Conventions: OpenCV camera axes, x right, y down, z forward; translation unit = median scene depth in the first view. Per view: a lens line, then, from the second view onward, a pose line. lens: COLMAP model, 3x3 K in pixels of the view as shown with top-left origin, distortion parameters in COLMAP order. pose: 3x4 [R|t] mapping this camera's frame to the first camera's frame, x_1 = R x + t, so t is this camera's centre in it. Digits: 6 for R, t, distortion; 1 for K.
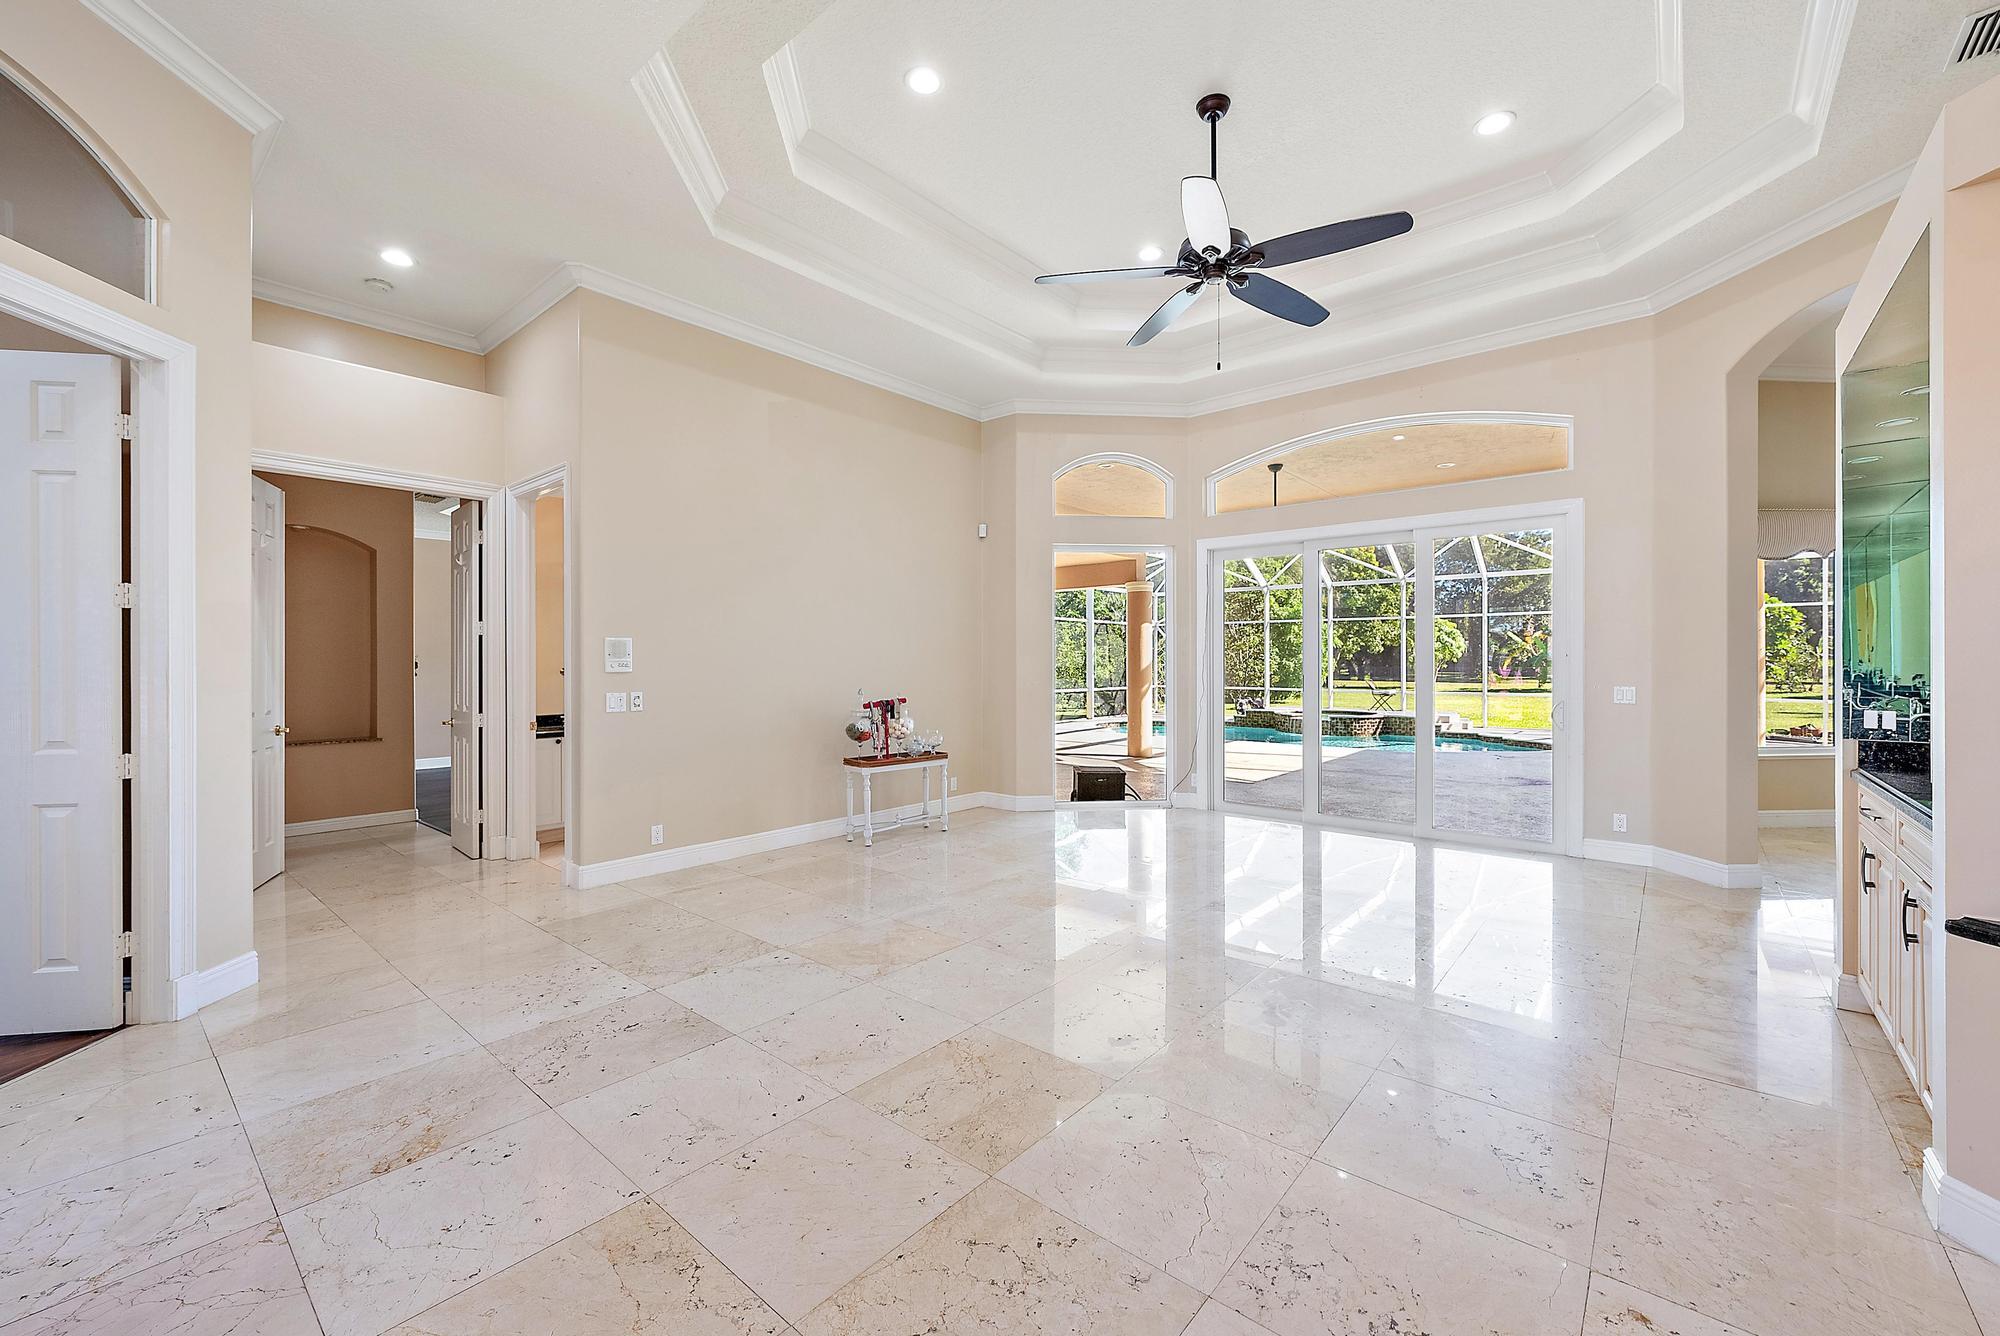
lens RADIAL K [[795.9, 0, 992.0], [0, 795.9, 653.7], [0, 0, 1]] dist [0.000796, 0.000095]
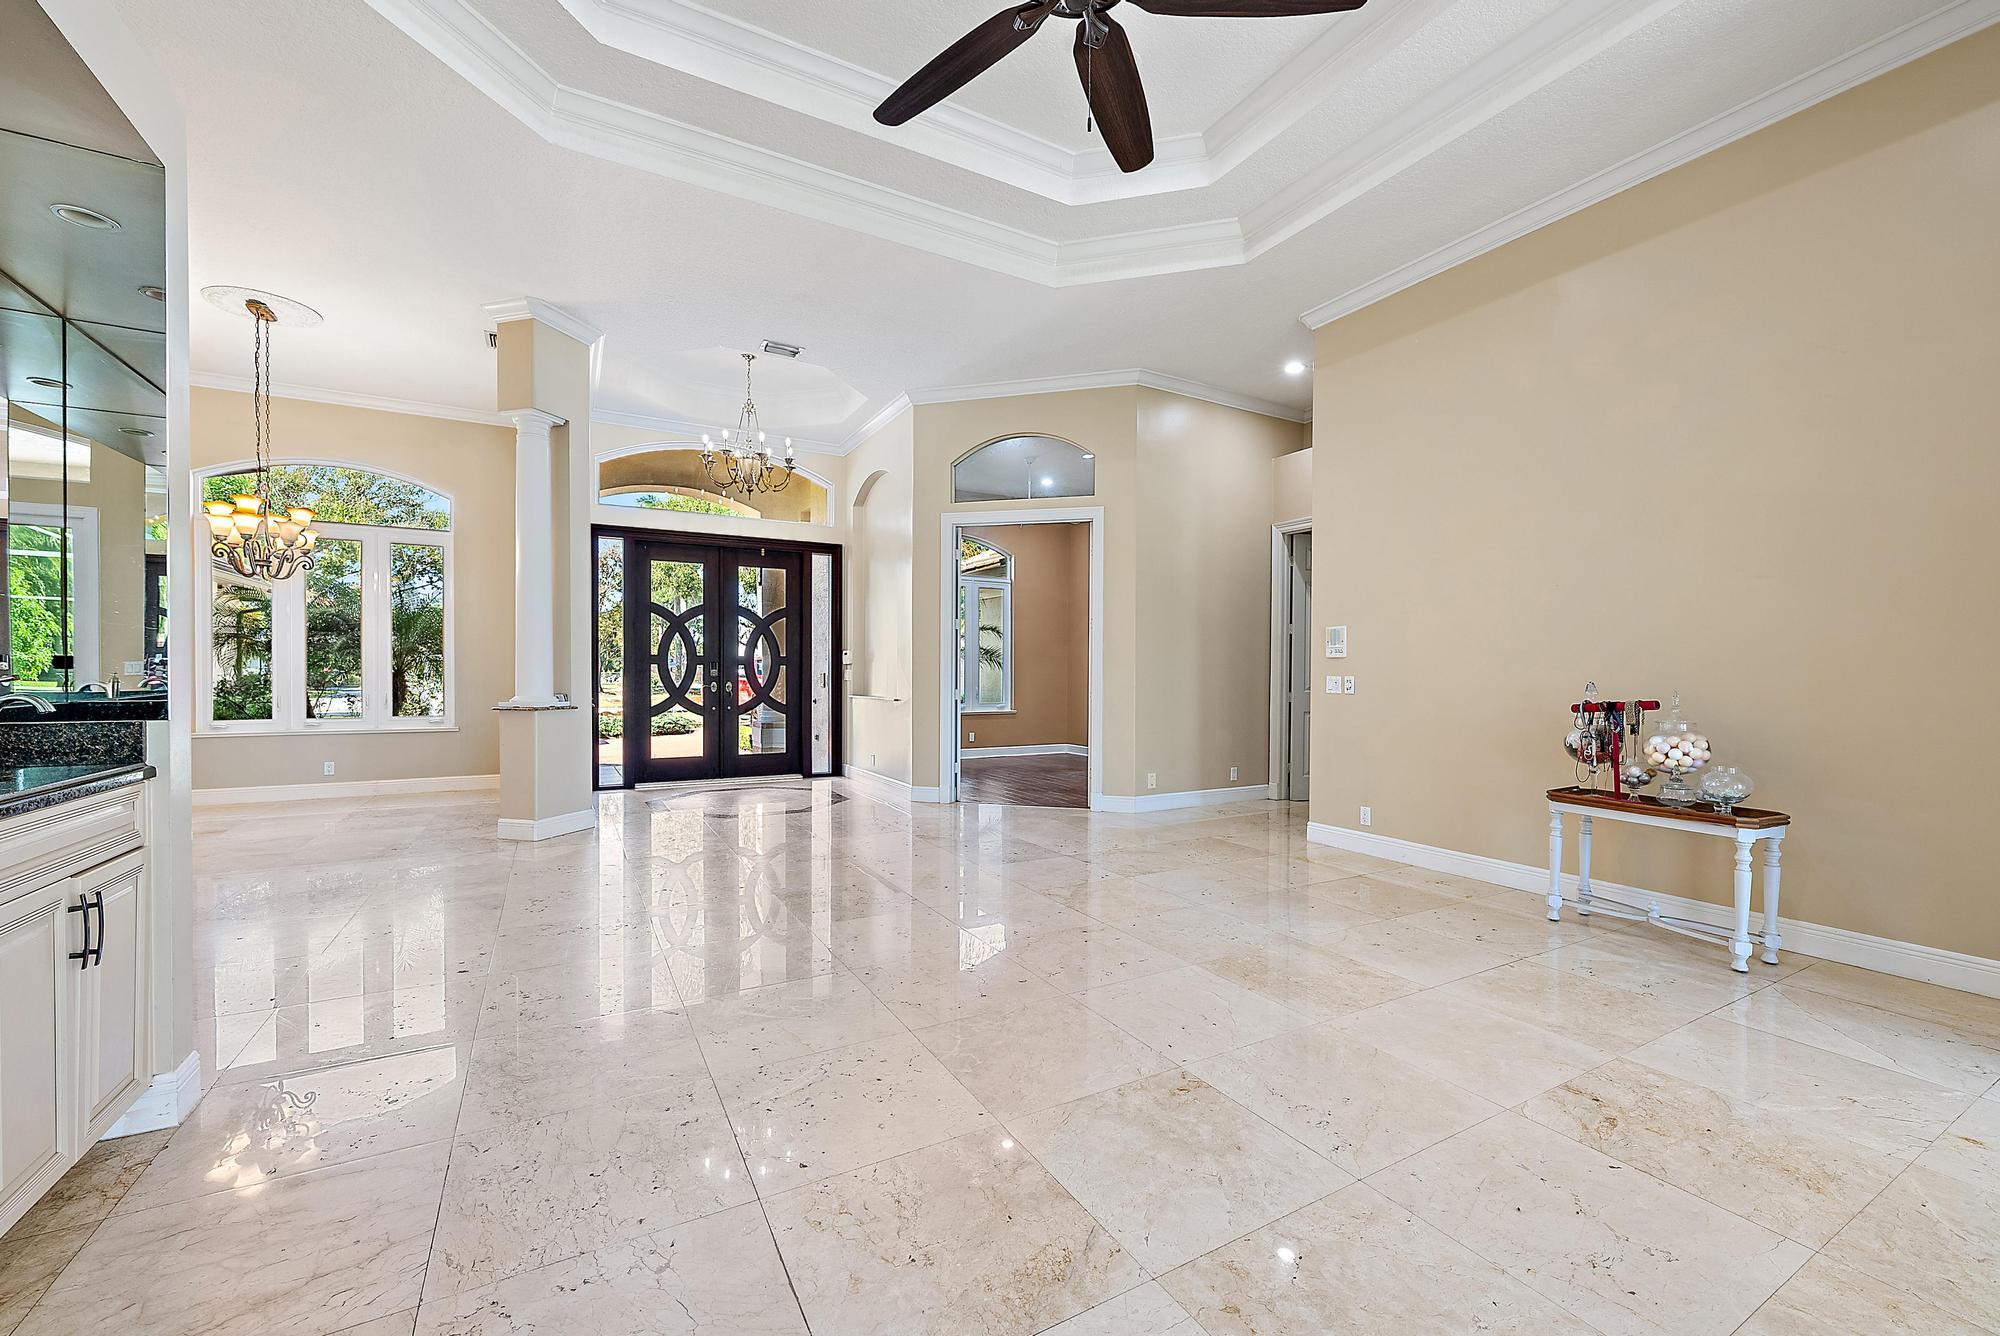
lens RADIAL K [[795.9, 0, 990.3], [0, 795.9, 672.8], [0, 0, 1]] dist [0.000796, 0.000095]
pose [[-0.345623, 0.007527, -0.938343, 0.718812], [0.009837, 0.999942, 0.004397, 0.034329], [0.938322, -0.007711, -0.345677, 0.918505]]
